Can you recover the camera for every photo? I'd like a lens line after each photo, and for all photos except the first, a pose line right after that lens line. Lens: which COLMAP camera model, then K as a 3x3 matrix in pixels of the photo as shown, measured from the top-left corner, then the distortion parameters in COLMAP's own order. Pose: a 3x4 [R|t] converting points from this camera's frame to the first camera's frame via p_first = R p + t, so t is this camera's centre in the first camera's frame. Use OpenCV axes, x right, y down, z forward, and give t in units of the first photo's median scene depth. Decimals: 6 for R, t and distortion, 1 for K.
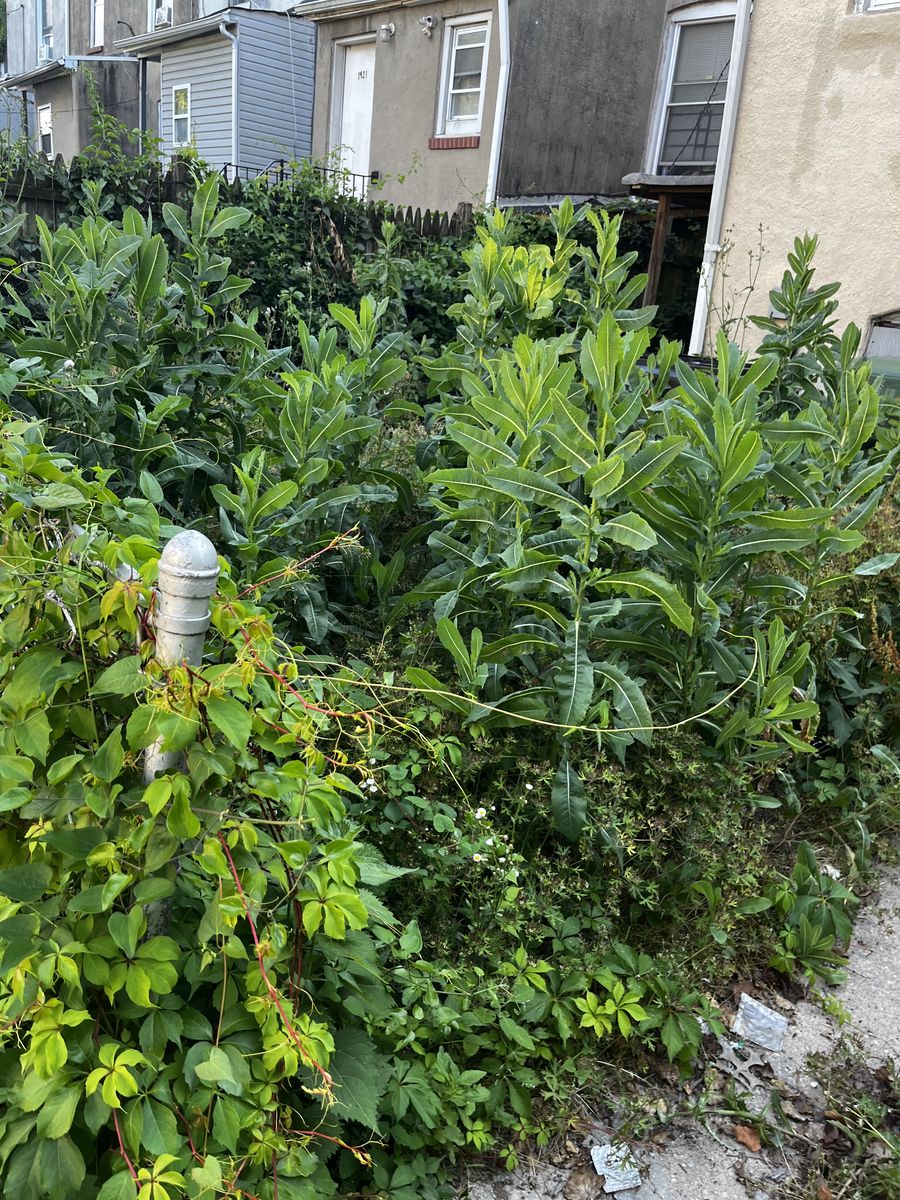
lens RADIAL K [[897.6, 0, 447.1], [0, 897.6, 601.3], [0, 0, 1]] dist [0.060858, -0.095478]
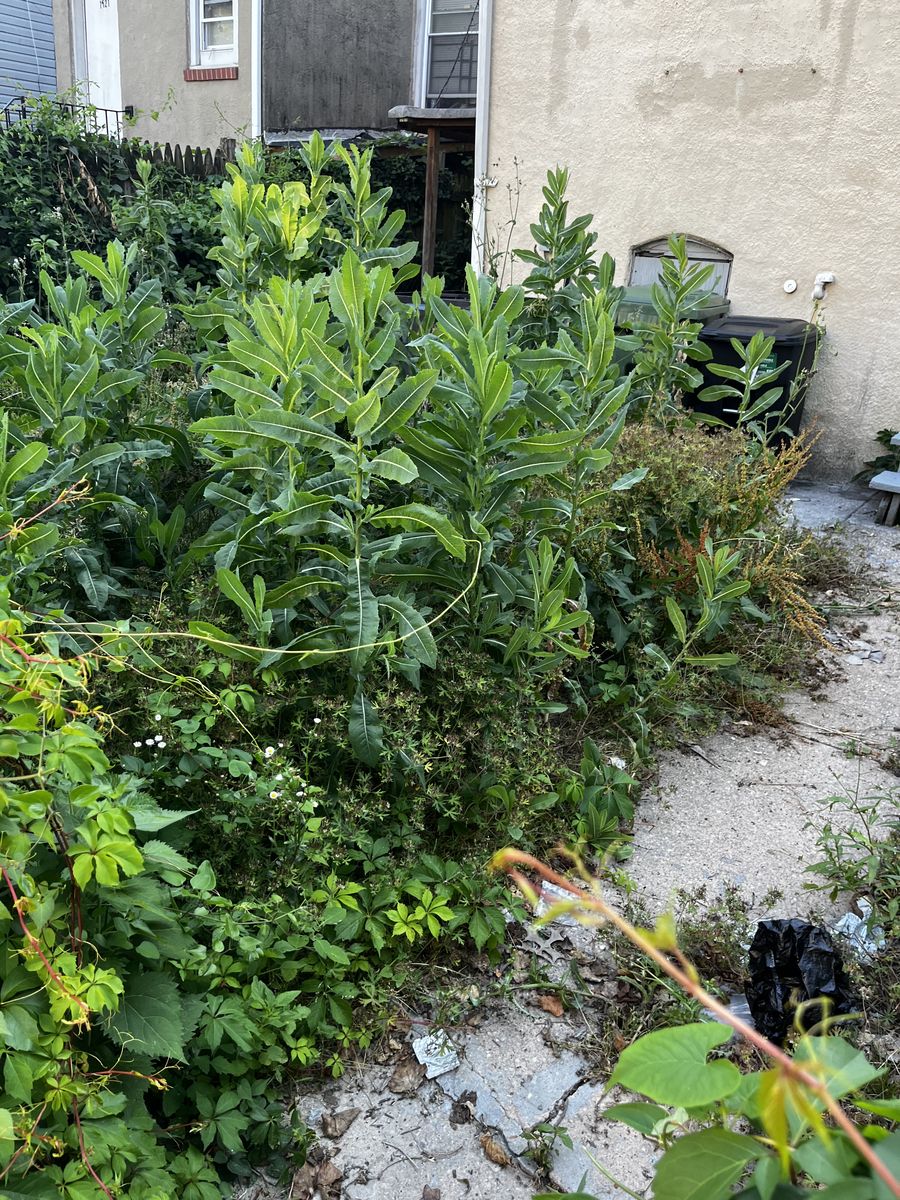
lens RADIAL K [[897.6, 0, 454.8], [0, 897.6, 610.6], [0, 0, 1]] dist [0.060858, -0.095478]
pose [[0.974861, -0.112850, 0.192123, 0.033633], [0.099899, 0.992103, 0.075839, 0.009822], [-0.199164, -0.054740, 0.978436, -0.020474]]
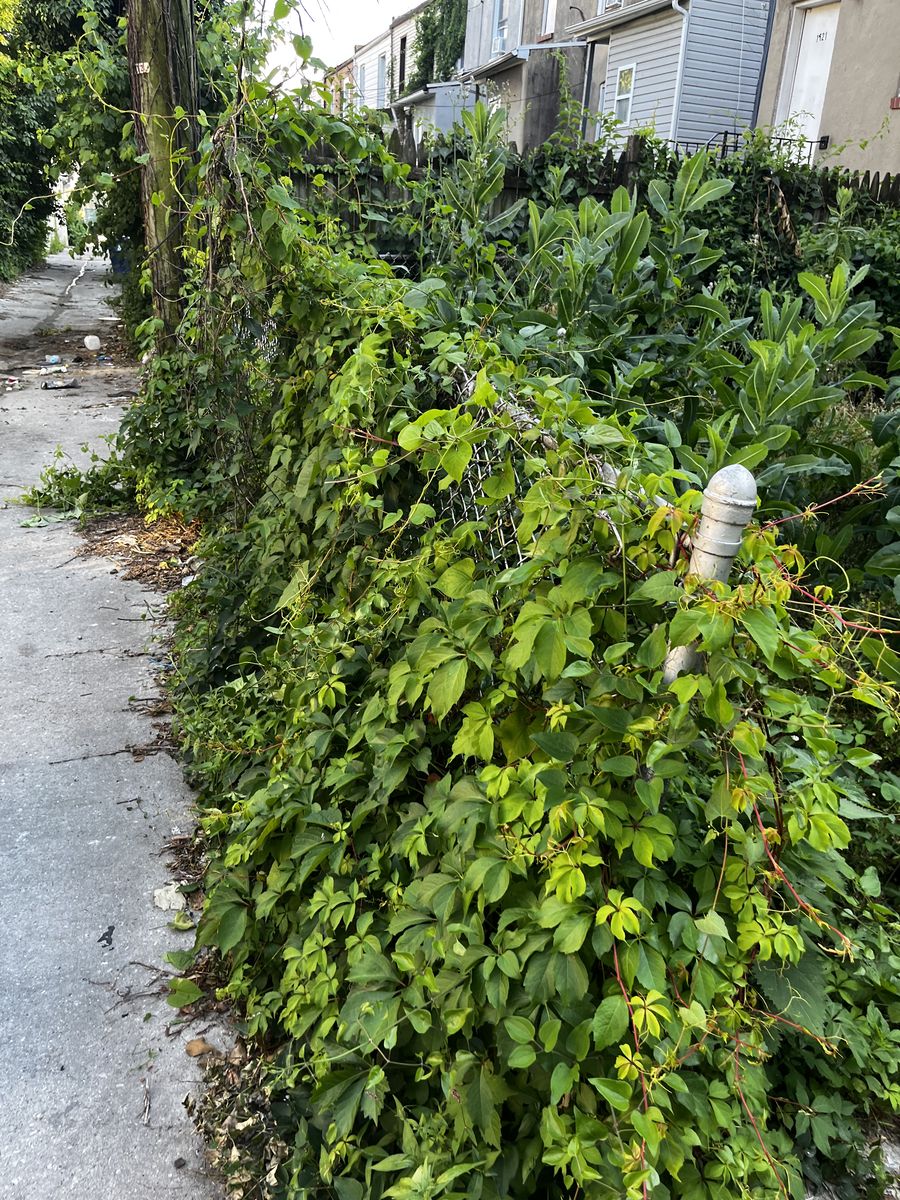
lens RADIAL K [[897.6, 0, 460.2], [0, 897.6, 610.2], [0, 0, 1]] dist [0.060858, -0.095478]
pose [[0.918382, 0.117255, -0.377922, -0.050916], [-0.106329, 0.993087, 0.049730, 0.027811], [0.381141, -0.005487, 0.924501, -0.061339]]
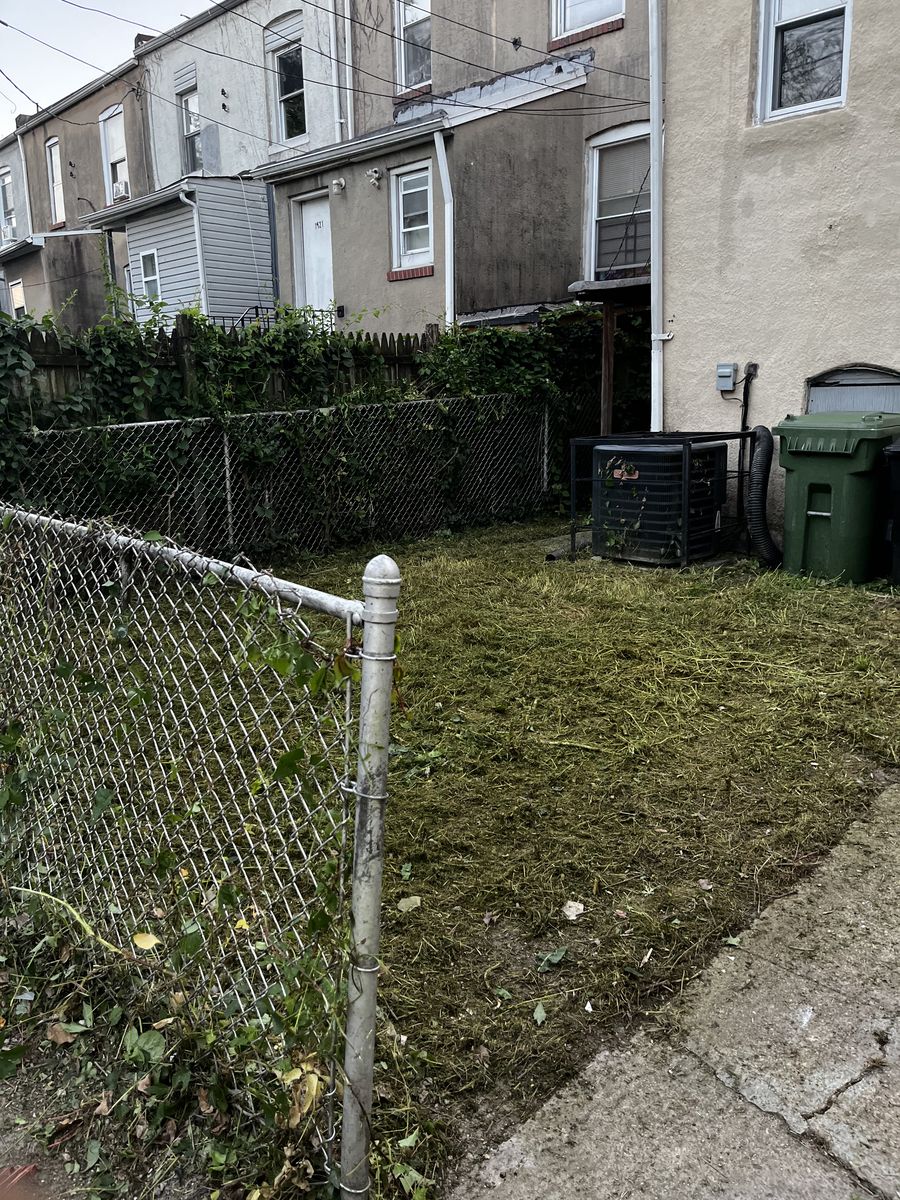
lens RADIAL K [[901.0, 0, 443.5], [0, 901.0, 612.2], [0, 0, 1]] dist [0.005927, 0.002311]
pose [[0.992366, -0.121929, 0.018501, -0.073004], [0.123189, 0.987089, -0.102370, 0.061293], [-0.005781, 0.103868, 0.994574, -0.165789]]
